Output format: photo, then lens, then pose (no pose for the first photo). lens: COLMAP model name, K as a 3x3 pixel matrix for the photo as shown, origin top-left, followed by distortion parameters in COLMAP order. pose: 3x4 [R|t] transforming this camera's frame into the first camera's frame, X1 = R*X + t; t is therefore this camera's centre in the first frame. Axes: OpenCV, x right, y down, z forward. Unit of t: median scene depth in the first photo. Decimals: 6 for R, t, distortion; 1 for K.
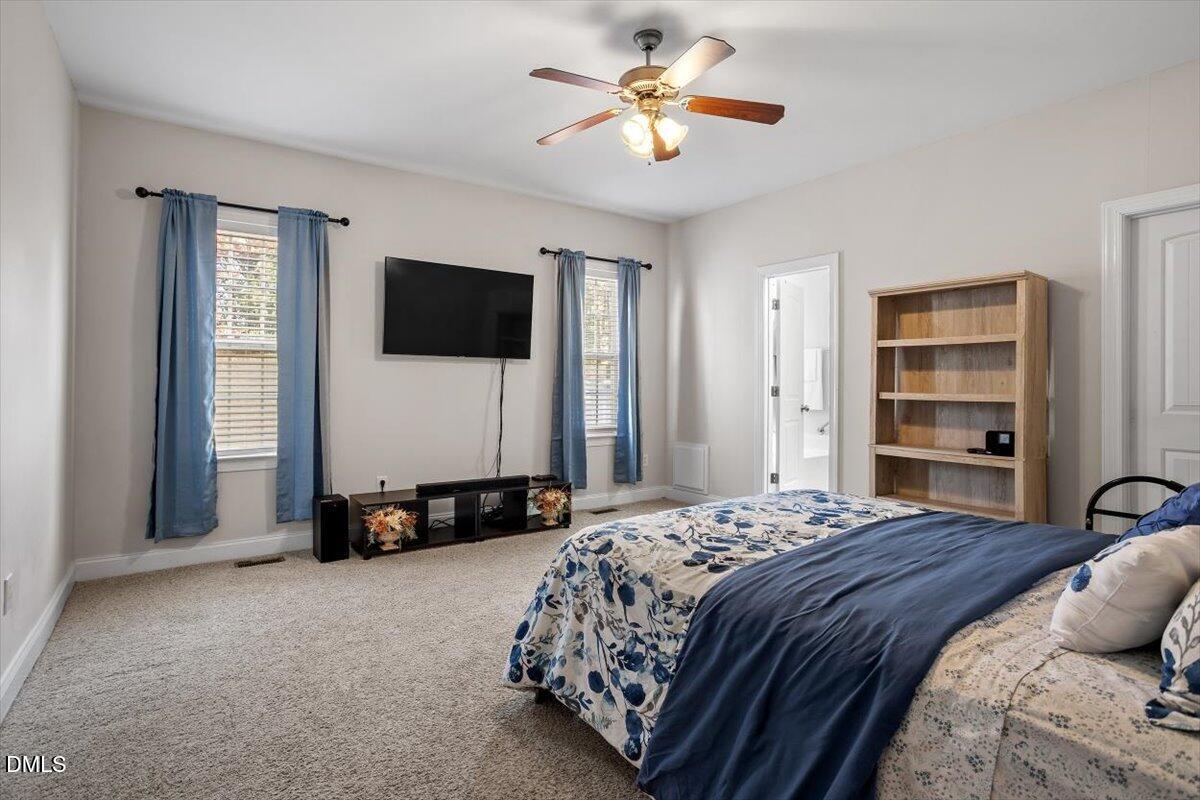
lens RADIAL K [[567.0, 0, 564.2], [0, 567.0, 378.3], [0, 0, 1]] dist [0.012816, 0.000074]
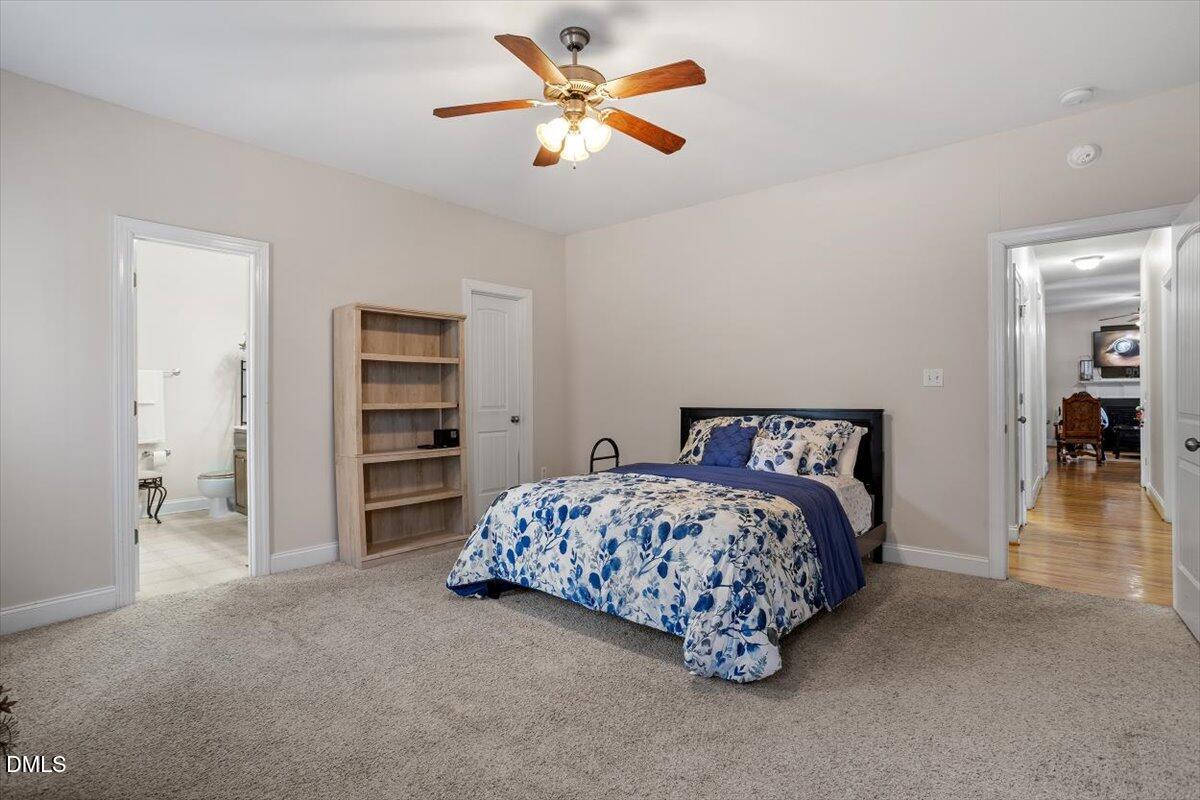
lens RADIAL K [[605.1, 0, 601.1], [0, 605.1, 395.8], [0, 0, 1]] dist [-0.061823, 0.033049]
pose [[-0.257069, 0.001040, 0.966393, -0.643933], [-0.000797, 0.999999, -0.001288, 0.013140], [-0.966393, -0.001102, -0.257068, 0.928734]]
